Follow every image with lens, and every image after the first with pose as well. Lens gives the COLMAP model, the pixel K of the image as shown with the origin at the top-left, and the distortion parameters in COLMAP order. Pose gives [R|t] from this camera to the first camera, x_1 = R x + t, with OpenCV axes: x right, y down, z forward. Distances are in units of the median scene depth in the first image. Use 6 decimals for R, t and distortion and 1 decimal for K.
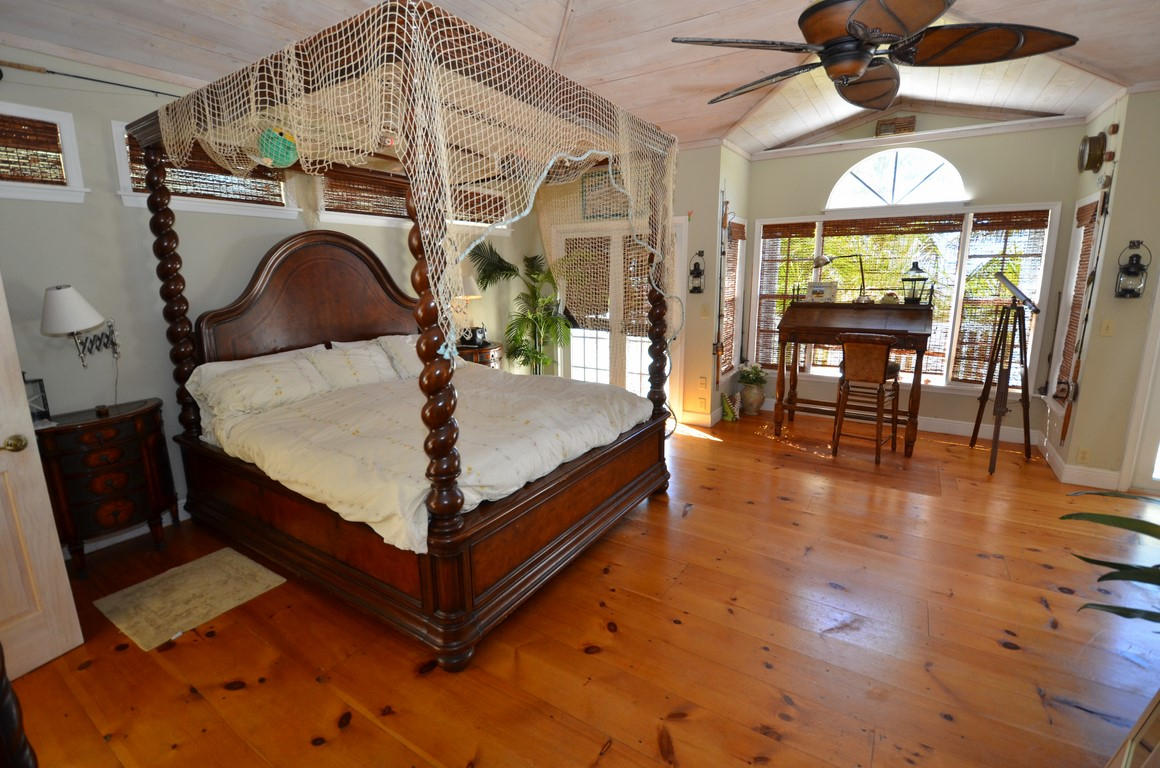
lens RADIAL K [[511.5, 0, 586.7], [0, 511.5, 375.5], [0, 0, 1]] dist [0.012406, -0.017993]
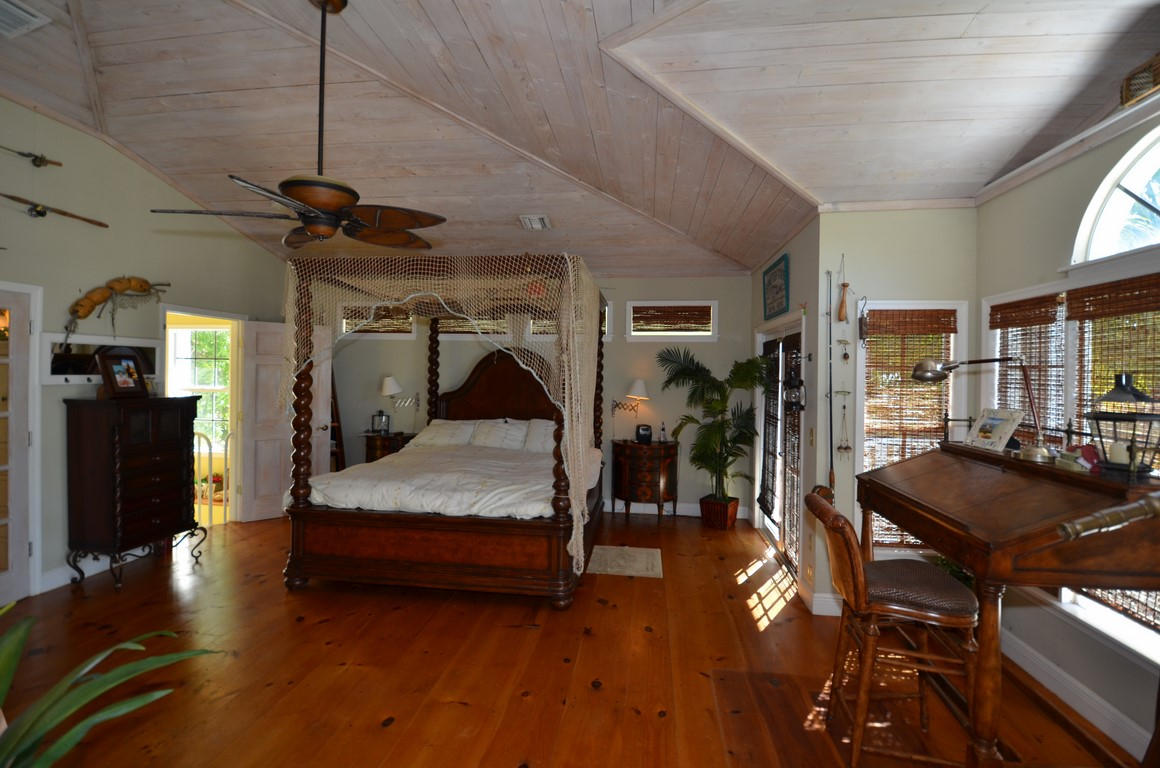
lens RADIAL K [[511.5, 0, 586.7], [0, 511.5, 375.5], [0, 0, 1]] dist [0.012406, -0.017993]
pose [[0.422782, 0.022202, -0.905959, 0.826744], [-0.197576, 0.977910, -0.068237, -0.111280], [0.884432, 0.207845, 0.417829, 0.466020]]
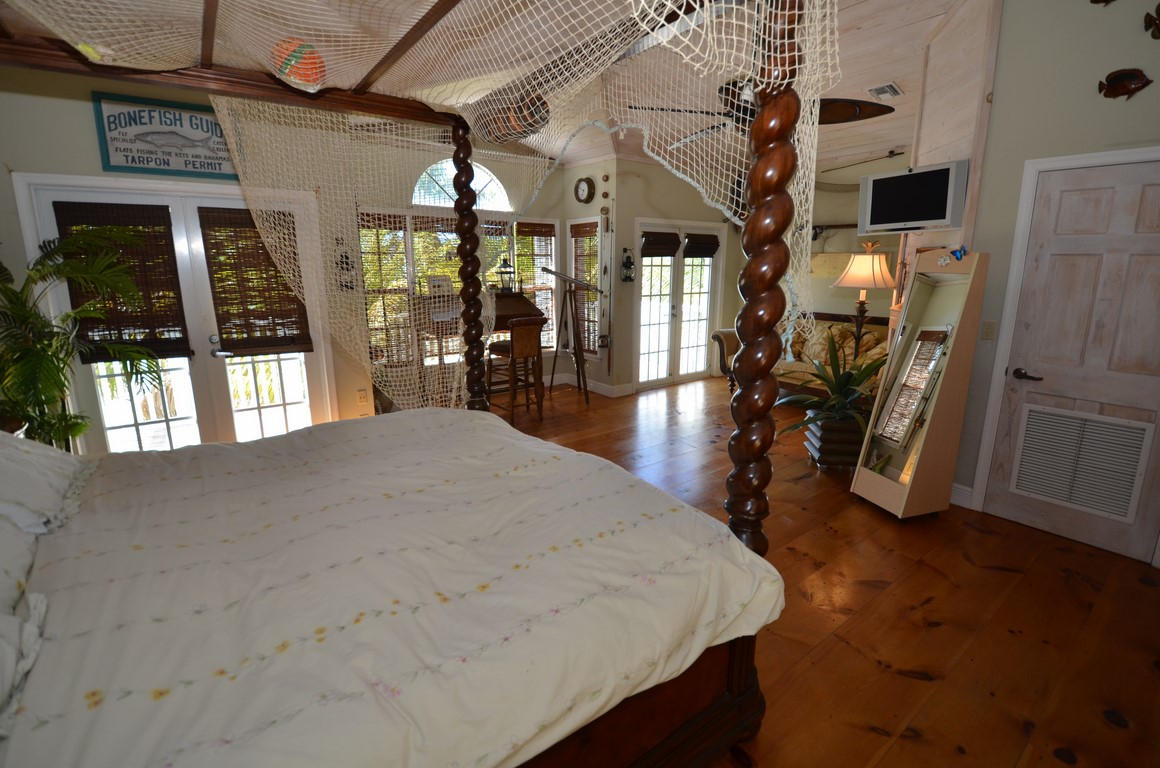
lens RADIAL K [[511.5, 0, 586.7], [0, 511.5, 375.5], [0, 0, 1]] dist [0.012406, -0.017993]
pose [[0.338306, -0.185859, 0.922500, -0.480819], [0.184504, 0.974376, 0.128648, -0.068371], [-0.922772, 0.126682, 0.363929, 0.401935]]
